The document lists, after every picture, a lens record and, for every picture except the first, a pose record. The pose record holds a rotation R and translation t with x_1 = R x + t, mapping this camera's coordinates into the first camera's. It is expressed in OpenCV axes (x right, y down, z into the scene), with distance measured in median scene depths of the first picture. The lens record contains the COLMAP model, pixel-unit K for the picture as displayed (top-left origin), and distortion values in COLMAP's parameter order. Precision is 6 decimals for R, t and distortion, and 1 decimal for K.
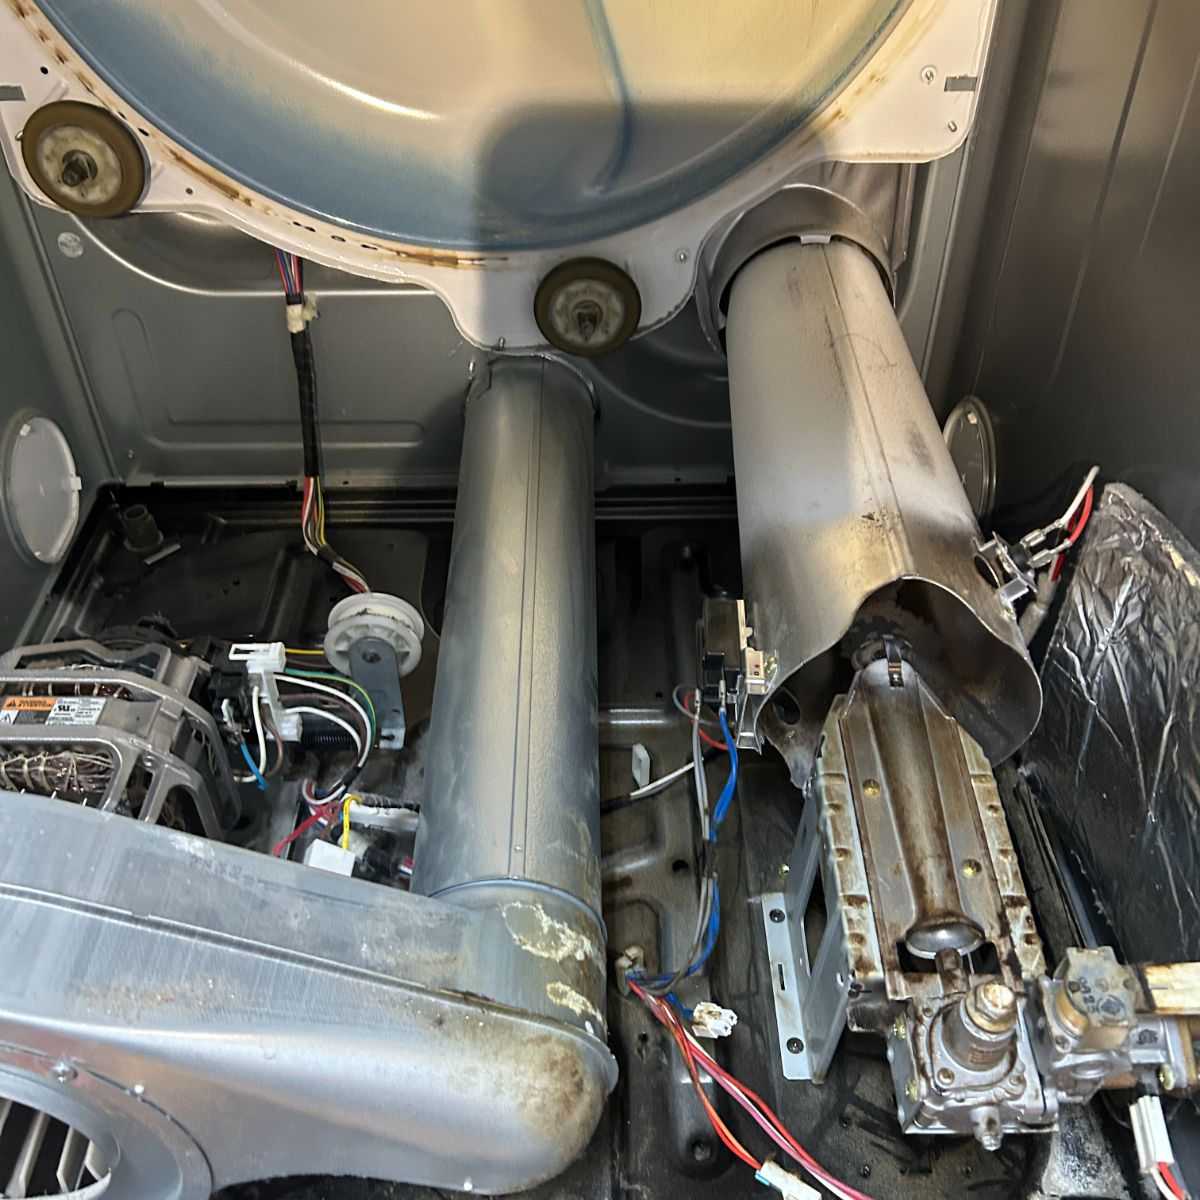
lens RADIAL K [[1246.6, 0, 600.0], [0, 1246.6, 600.0], [0, 0, 1]] dist [-0.014109, -0.003328]
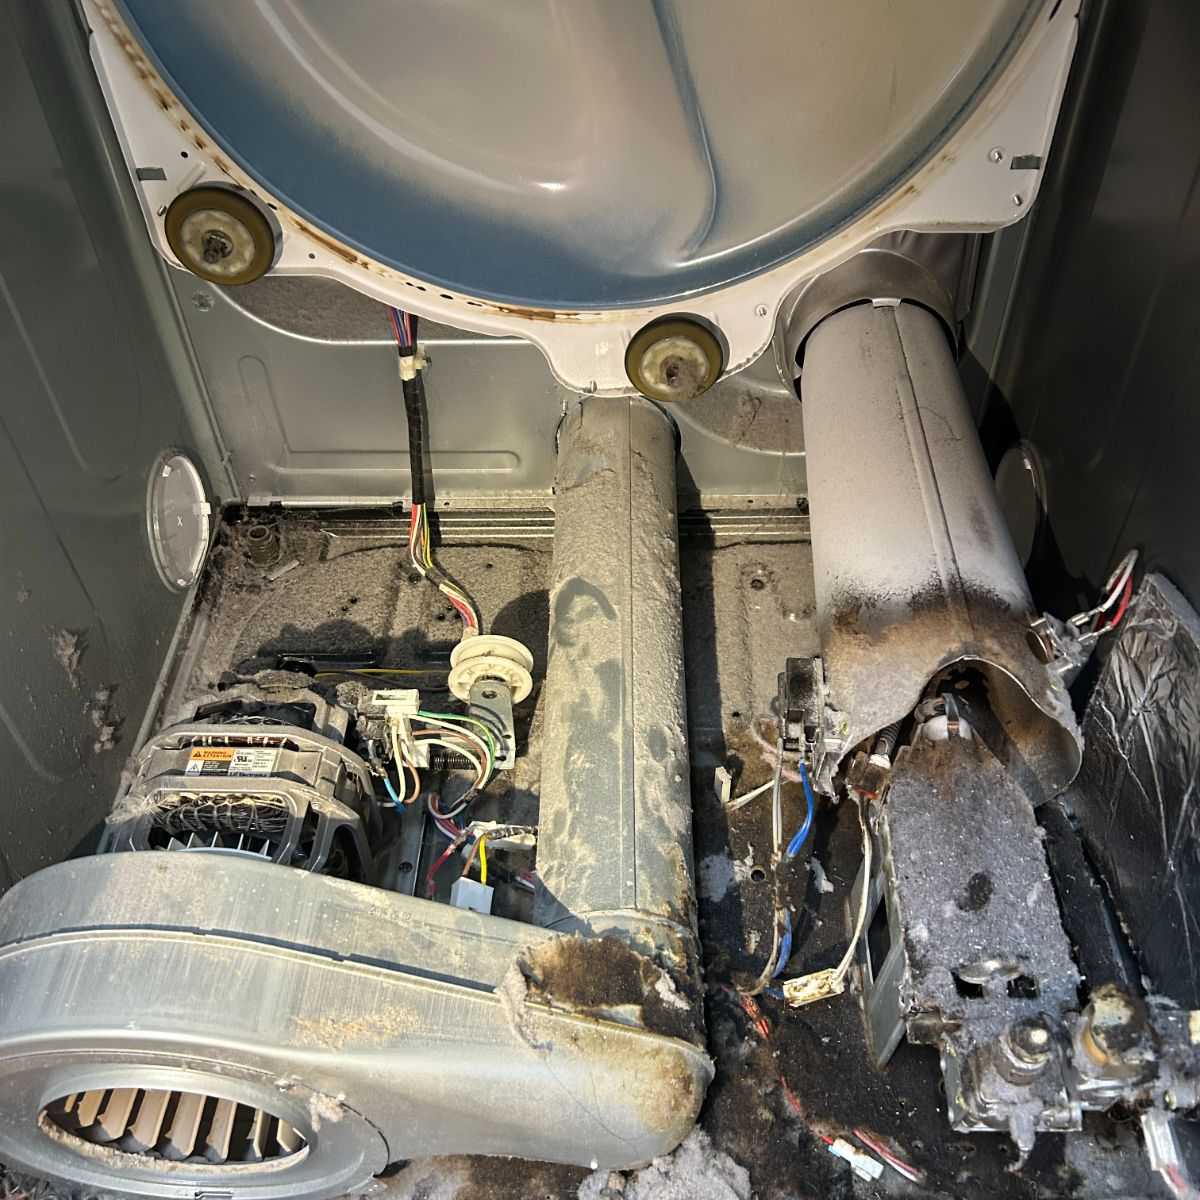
lens RADIAL K [[1254.1, 0, 600.0], [0, 1254.1, 600.0], [0, 0, 1]] dist [-0.017925, 0.002884]
pose [[0.999636, 0.005259, -0.026473, -0.058513], [-0.002835, 0.995866, 0.090789, -0.162218], [0.026841, -0.090681, 0.995518, -0.148739]]
